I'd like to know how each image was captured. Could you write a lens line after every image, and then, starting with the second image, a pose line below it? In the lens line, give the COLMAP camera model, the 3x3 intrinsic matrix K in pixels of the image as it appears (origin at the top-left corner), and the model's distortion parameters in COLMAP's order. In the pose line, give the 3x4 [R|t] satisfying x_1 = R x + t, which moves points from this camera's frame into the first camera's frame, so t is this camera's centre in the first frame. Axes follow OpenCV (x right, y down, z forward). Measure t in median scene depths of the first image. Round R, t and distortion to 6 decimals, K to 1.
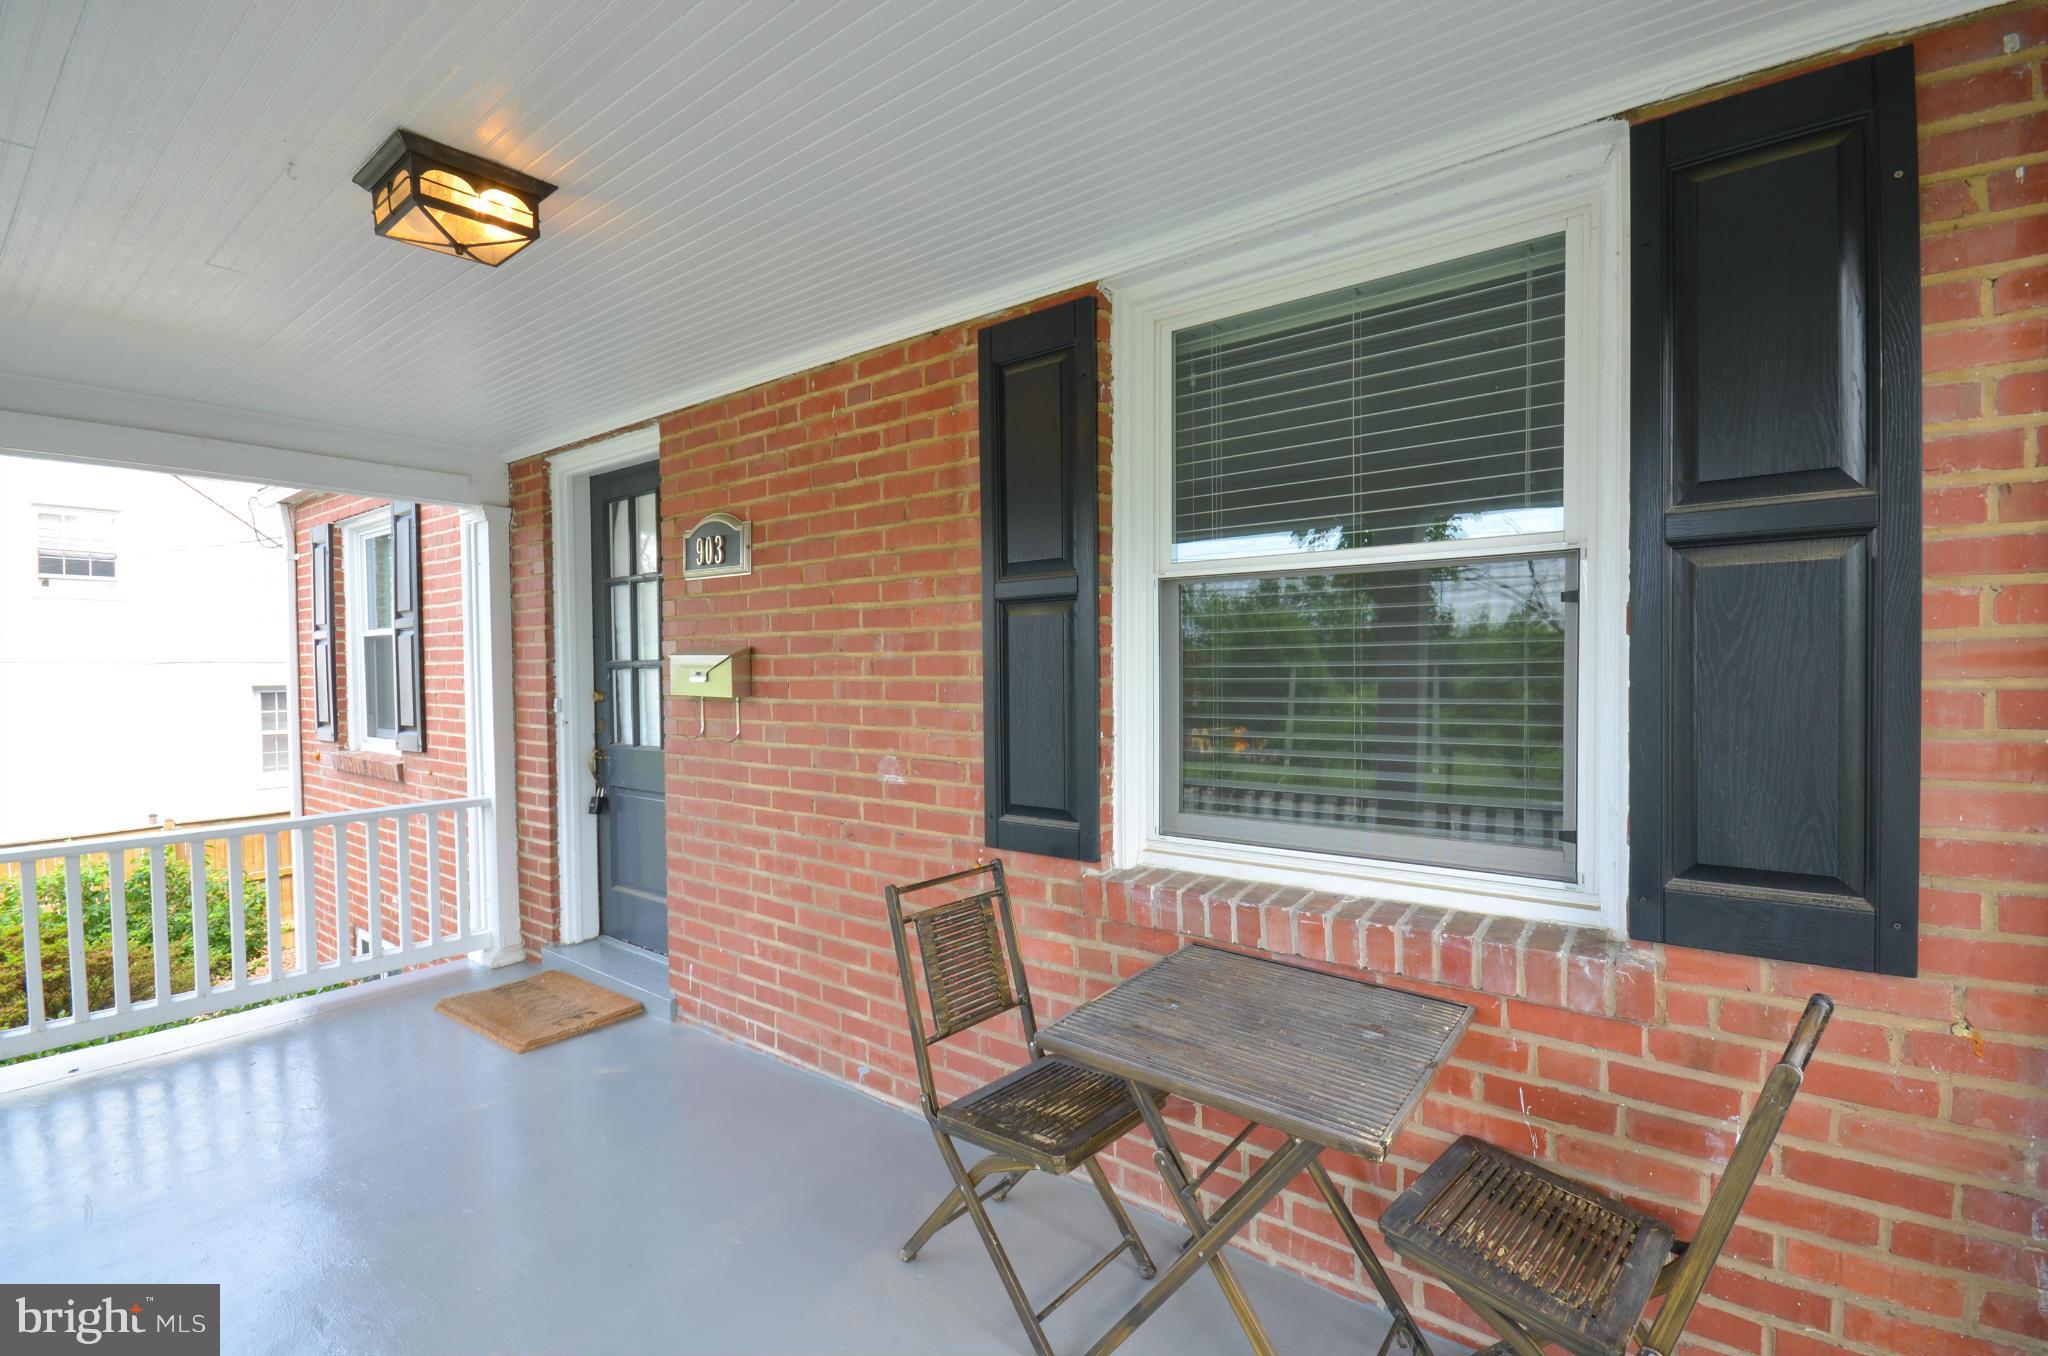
lens RADIAL K [[915.2, 0, 1016.8], [0, 915.2, 685.7], [0, 0, 1]] dist [0.001998, 0.000052]
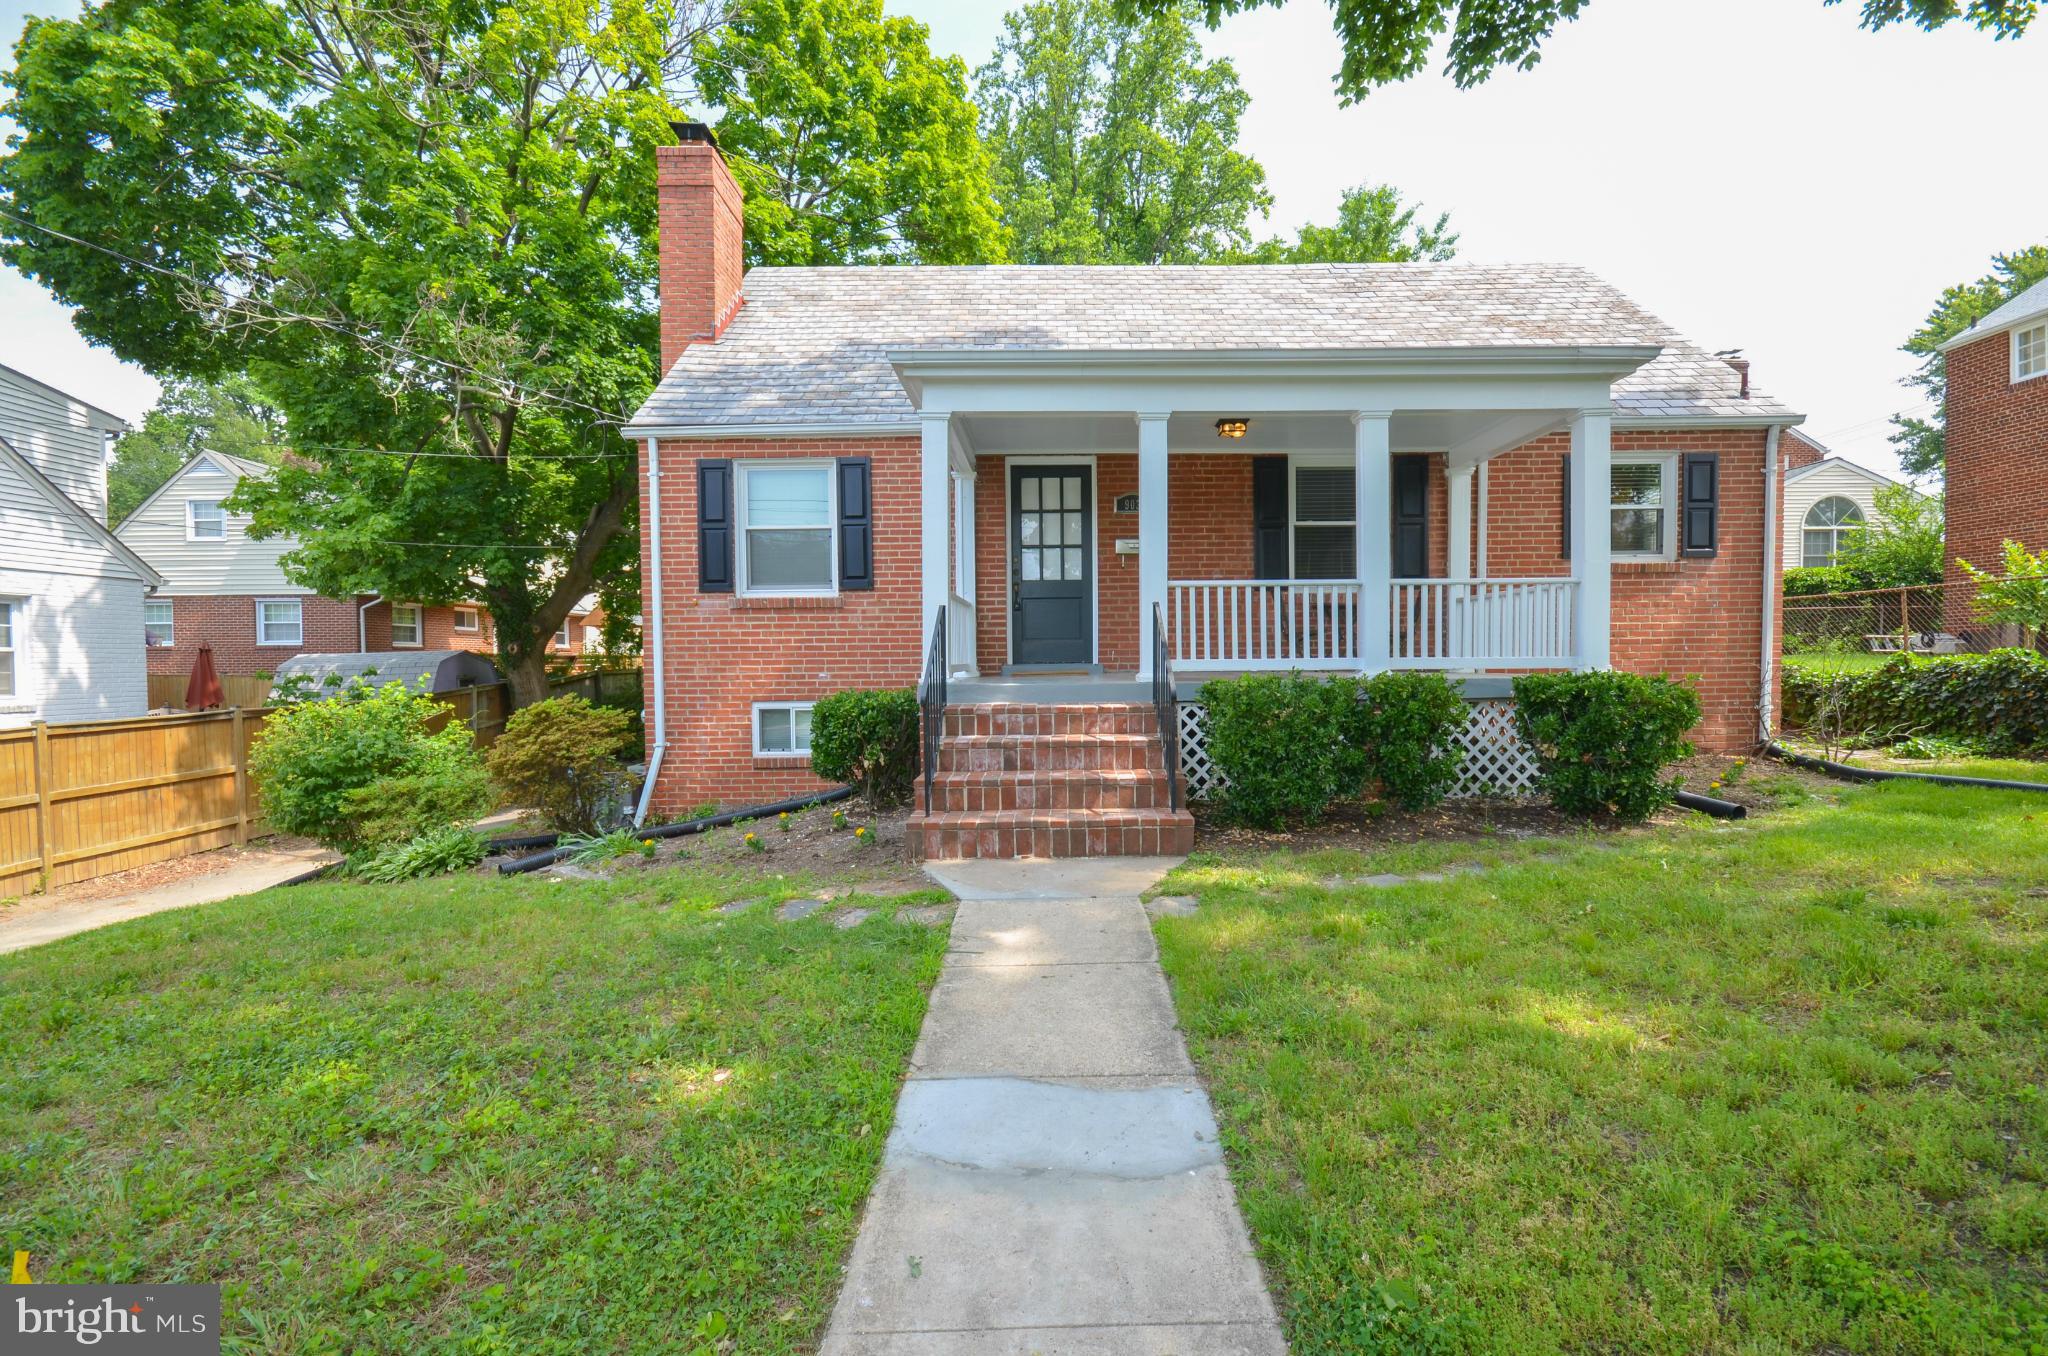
lens RADIAL K [[915.2, 0, 1016.8], [0, 915.2, 685.7], [0, 0, 1]] dist [0.001998, 0.000052]
pose [[0.770305, -0.004785, 0.637657, -3.223780], [0.014981, 0.999832, -0.010595, 0.593544], [-0.637499, 0.017714, 0.770247, -1.301929]]
